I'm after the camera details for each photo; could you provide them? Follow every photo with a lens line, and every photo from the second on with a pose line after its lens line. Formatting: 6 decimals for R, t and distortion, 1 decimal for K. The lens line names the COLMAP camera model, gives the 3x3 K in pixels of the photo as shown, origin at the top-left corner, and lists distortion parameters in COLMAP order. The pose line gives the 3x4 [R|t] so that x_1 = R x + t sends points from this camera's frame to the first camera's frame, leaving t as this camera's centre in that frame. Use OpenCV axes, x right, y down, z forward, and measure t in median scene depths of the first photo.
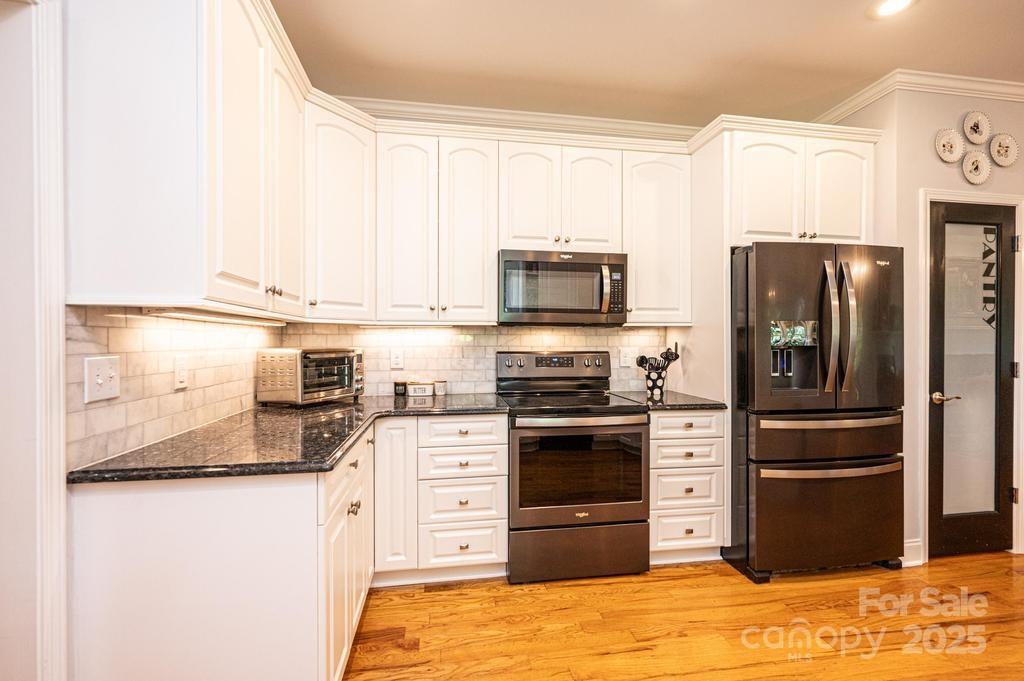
lens RADIAL K [[434.0, 0, 512.0], [0, 434.0, 340.5], [0, 0, 1]] dist [-0.001026, -0.000289]
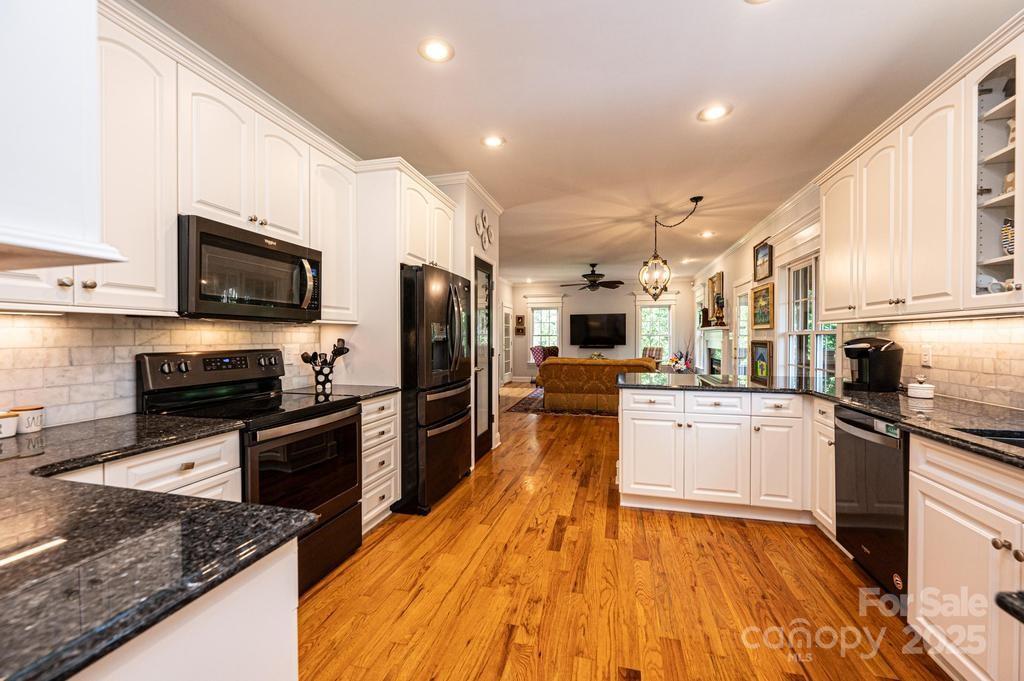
lens RADIAL K [[407.7, 0, 512.0], [0, 407.7, 340.5], [0, 0, 1]] dist [0.001914, 0.000324]
pose [[0.402707, -0.009934, 0.915275, -0.435163], [0.001977, 0.999948, 0.009983, -0.000779], [-0.915327, -0.002211, 0.402706, 0.211021]]
